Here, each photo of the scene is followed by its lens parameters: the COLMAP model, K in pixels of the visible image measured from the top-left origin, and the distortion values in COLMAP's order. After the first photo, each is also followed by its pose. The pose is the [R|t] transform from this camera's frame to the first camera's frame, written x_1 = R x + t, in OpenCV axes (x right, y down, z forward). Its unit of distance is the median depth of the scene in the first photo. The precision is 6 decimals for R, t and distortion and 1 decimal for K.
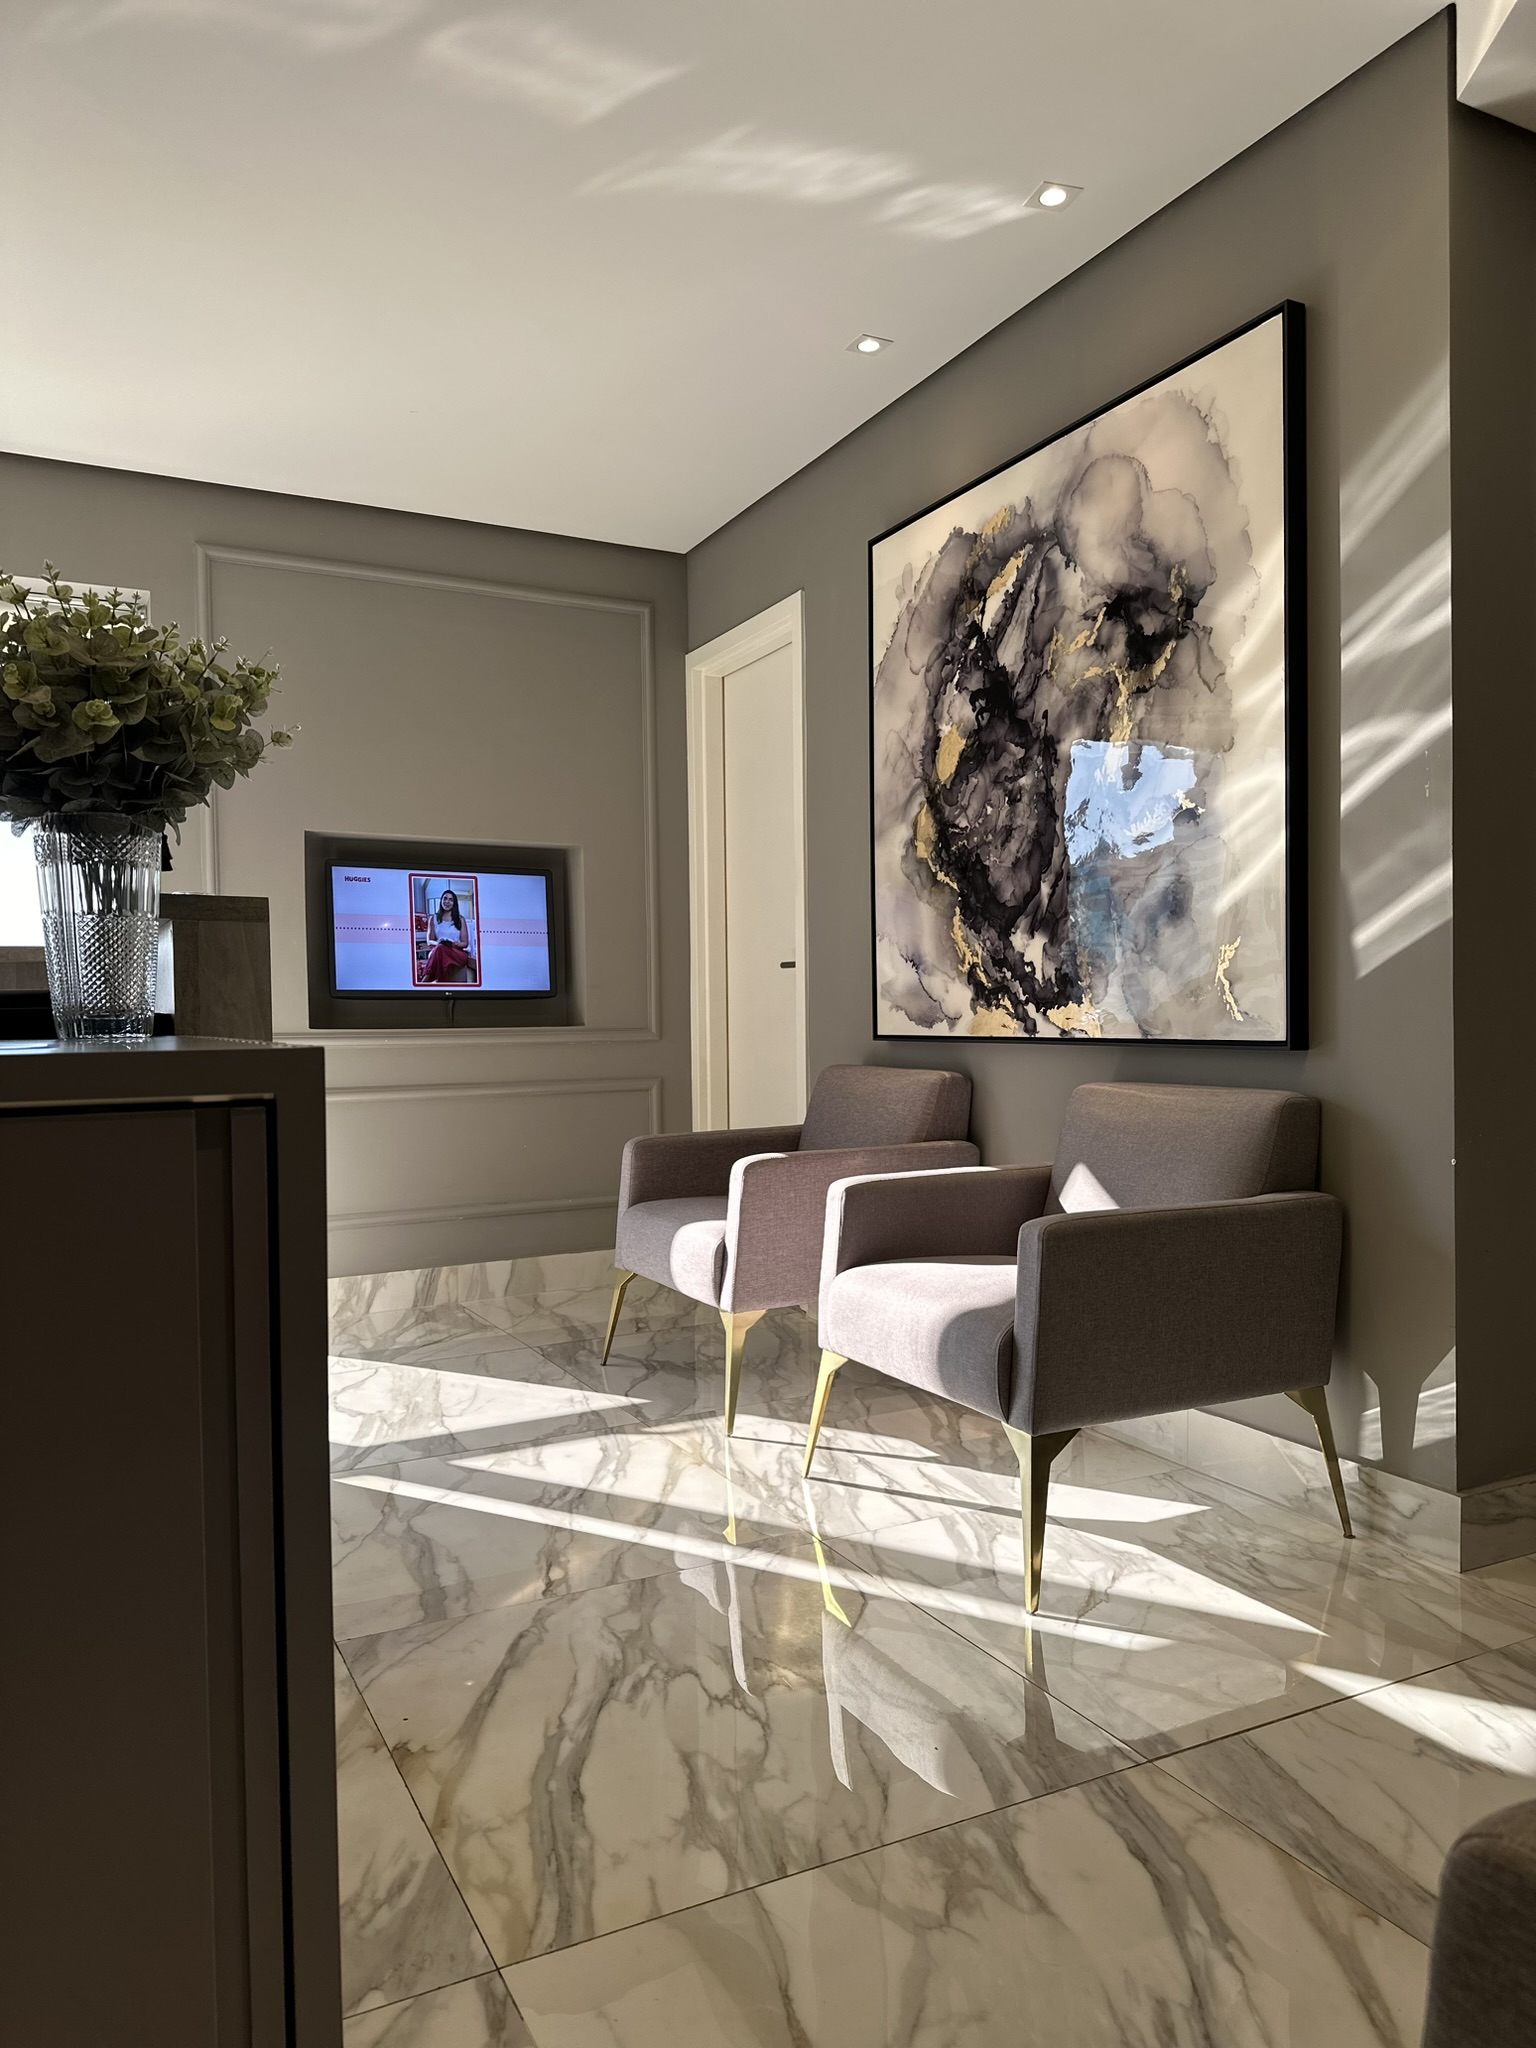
lens RADIAL K [[1450.4, 0, 774.4], [0, 1450.4, 1033.8], [0, 0, 1]] dist [0.057982, -0.054995]
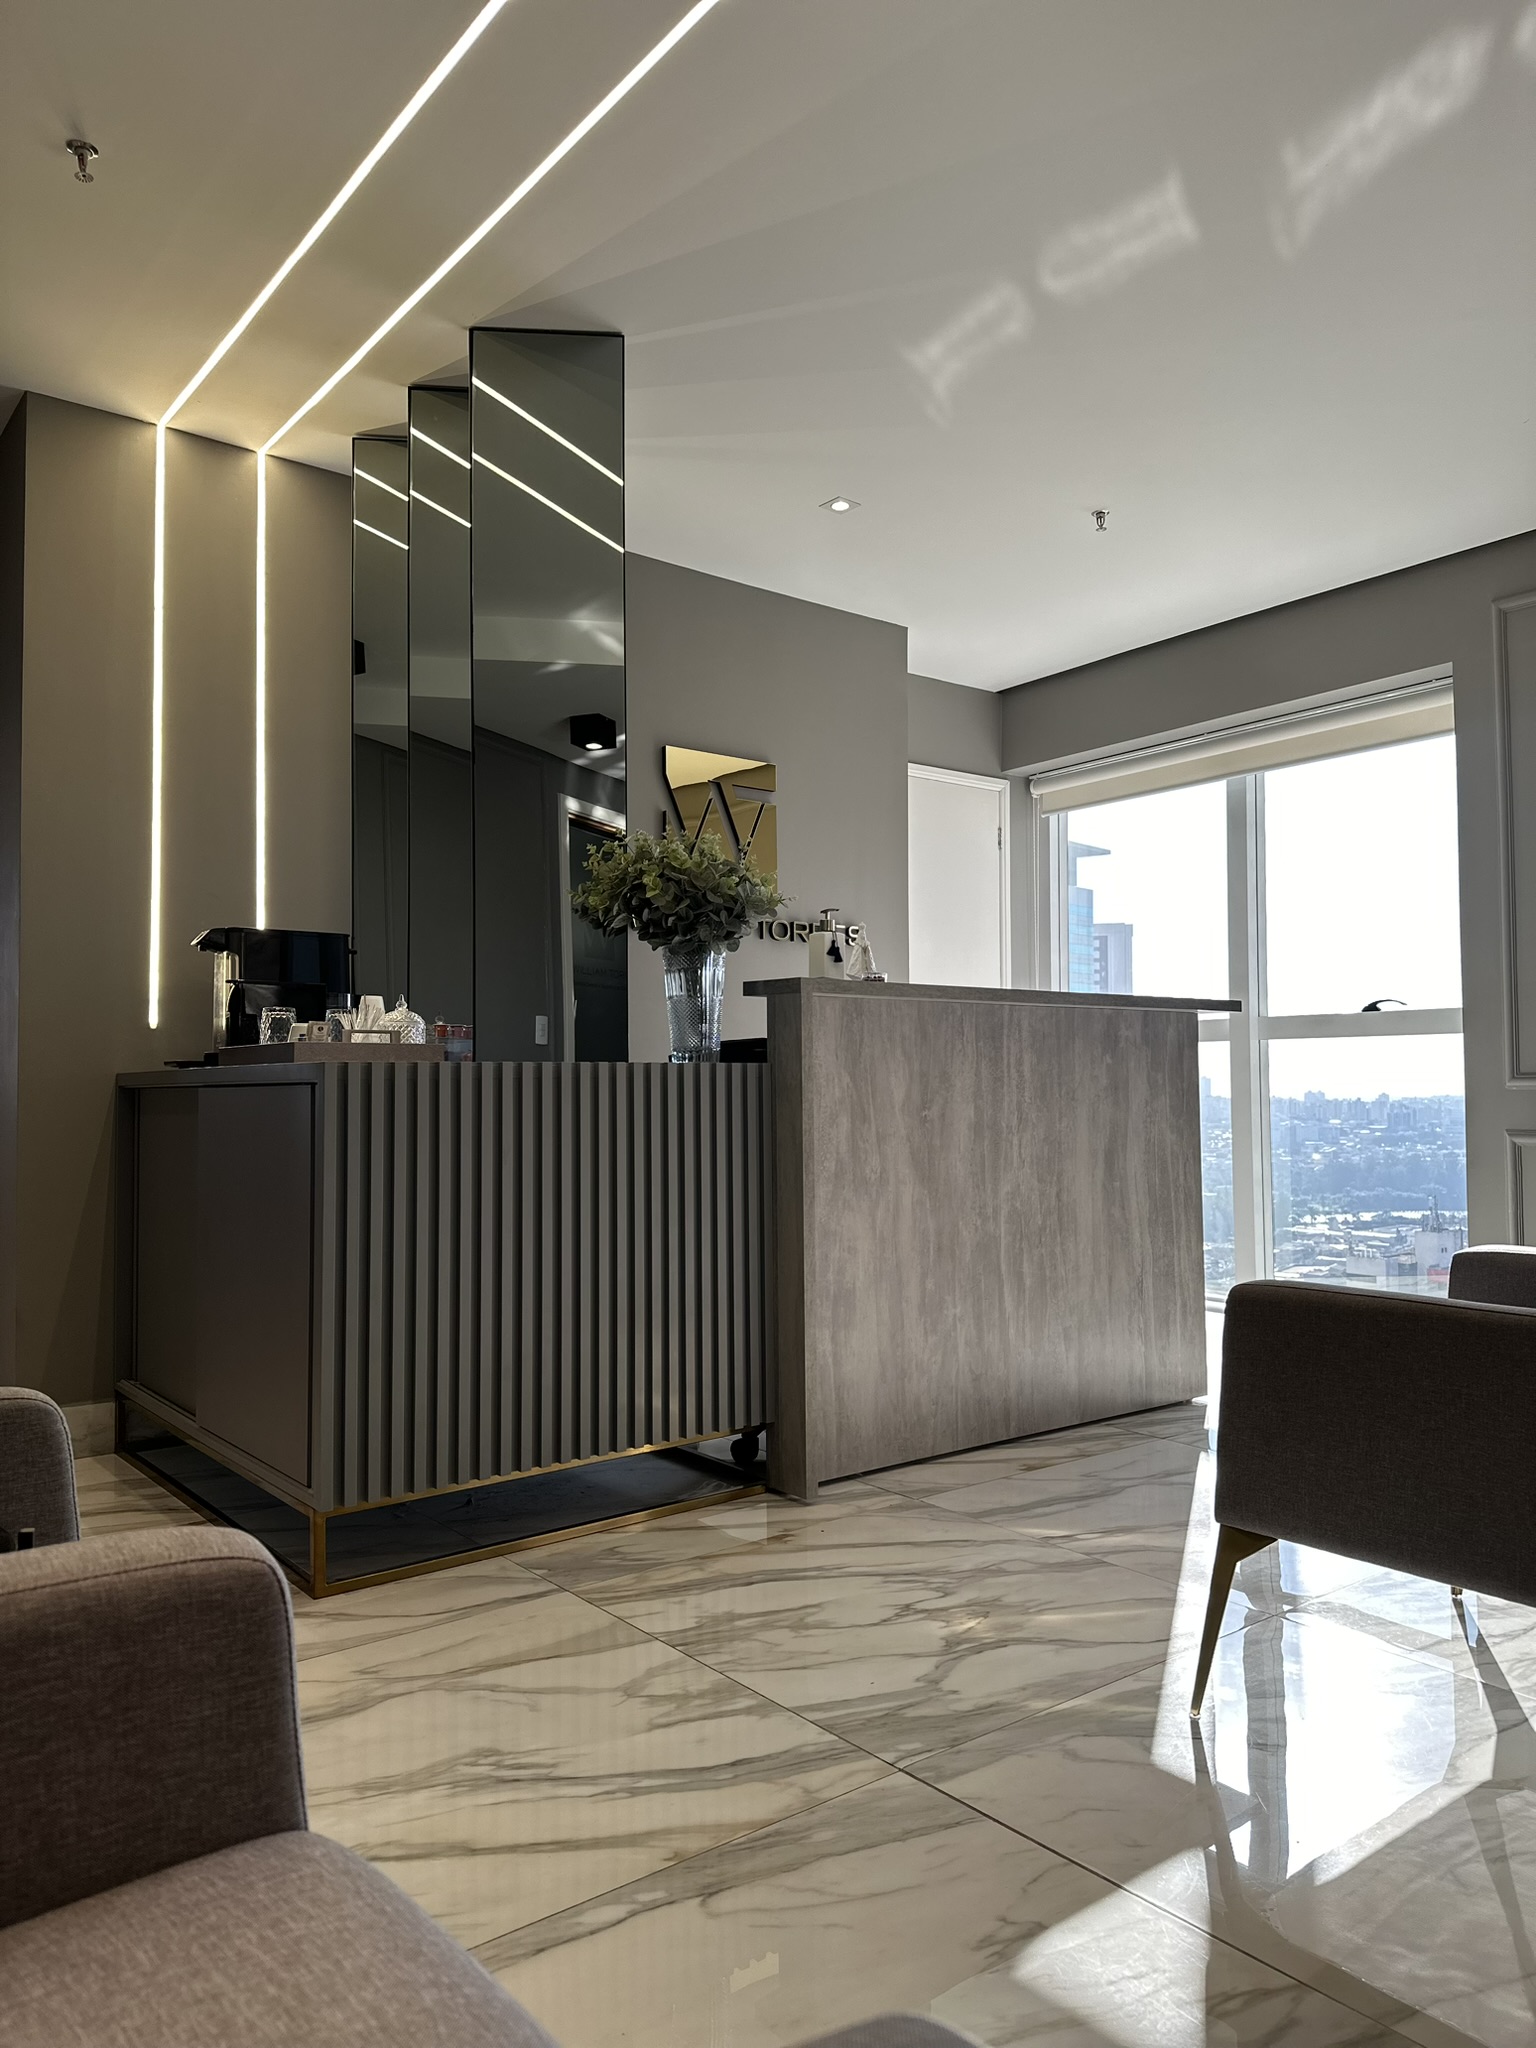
lens RADIAL K [[1450.4, 0, 765.9], [0, 1450.4, 1035.7], [0, 0, 1]] dist [0.057982, -0.054995]
pose [[0.183562, -0.021132, -0.982781, 1.314647], [-0.006445, 0.999722, -0.022700, 0.001023], [0.982987, 0.010501, 0.183375, 0.736893]]
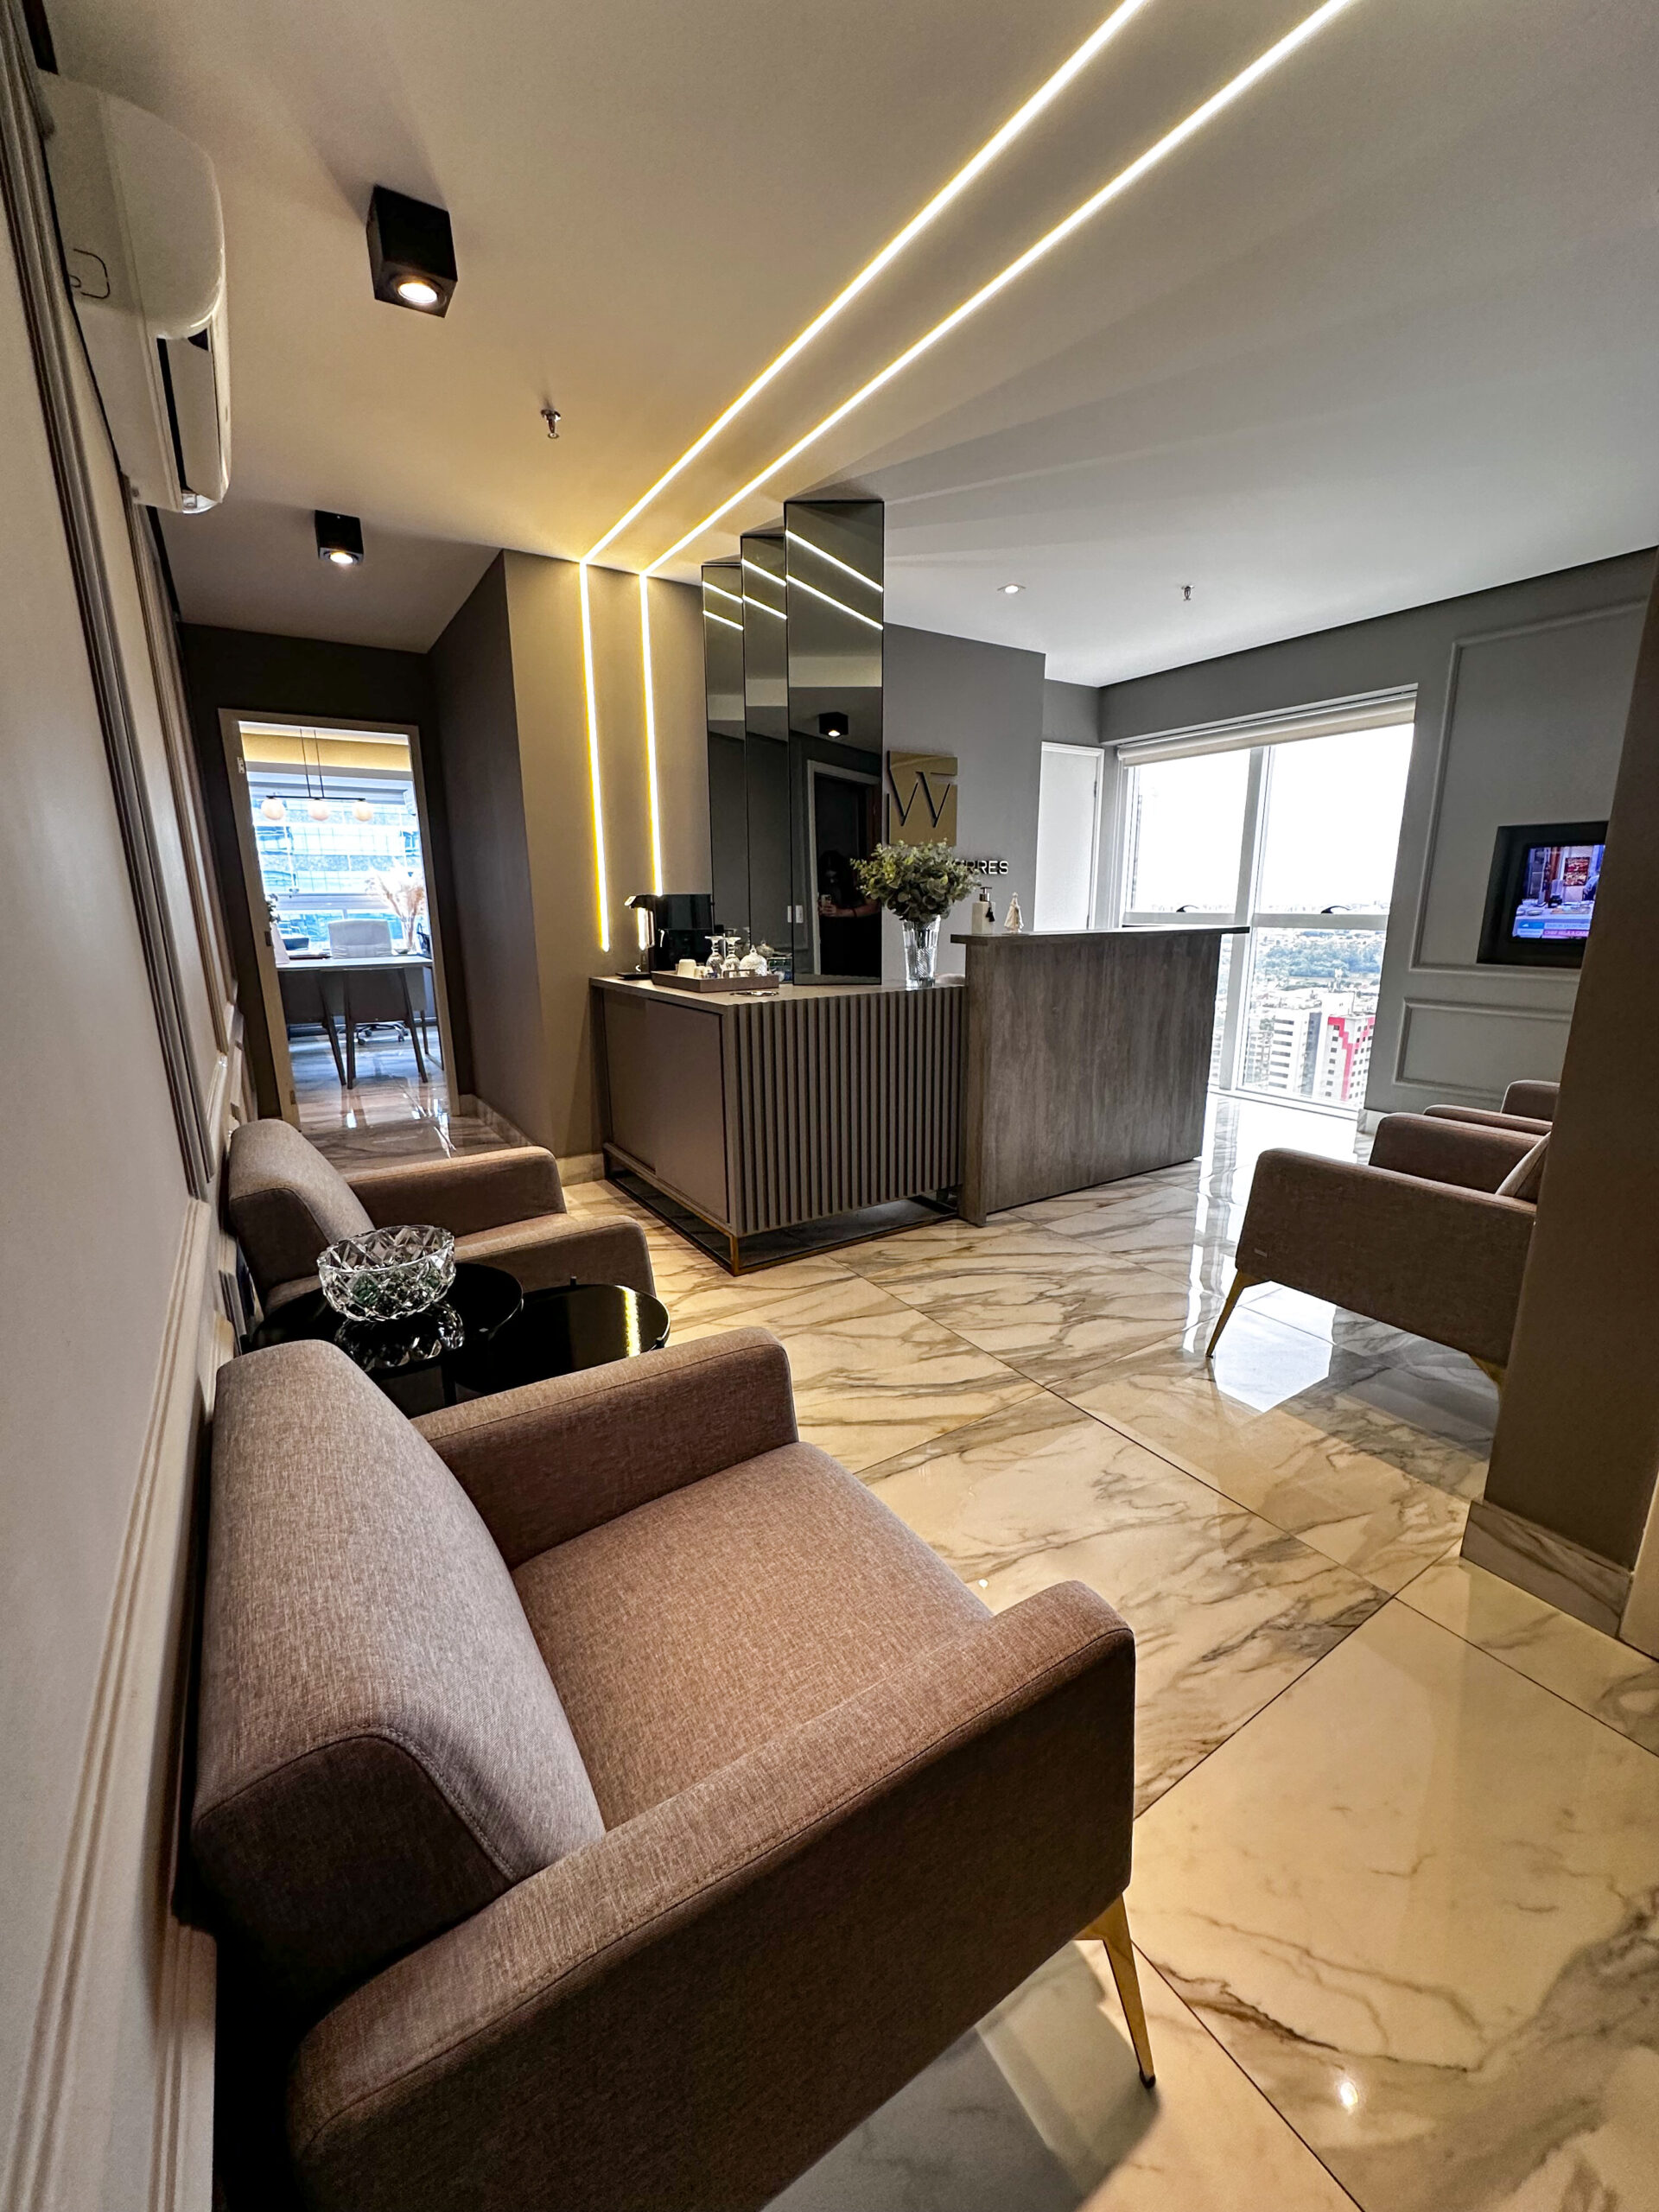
lens RADIAL K [[894.1, 0, 827.7], [0, 894.1, 1108.8], [0, 0, 1]] dist [0.001515, 0.000572]
pose [[0.096133, 0.245960, -0.964501, 1.408736], [-0.001518, 0.969024, 0.246962, -0.215670], [0.995367, -0.022277, 0.093528, 0.598104]]
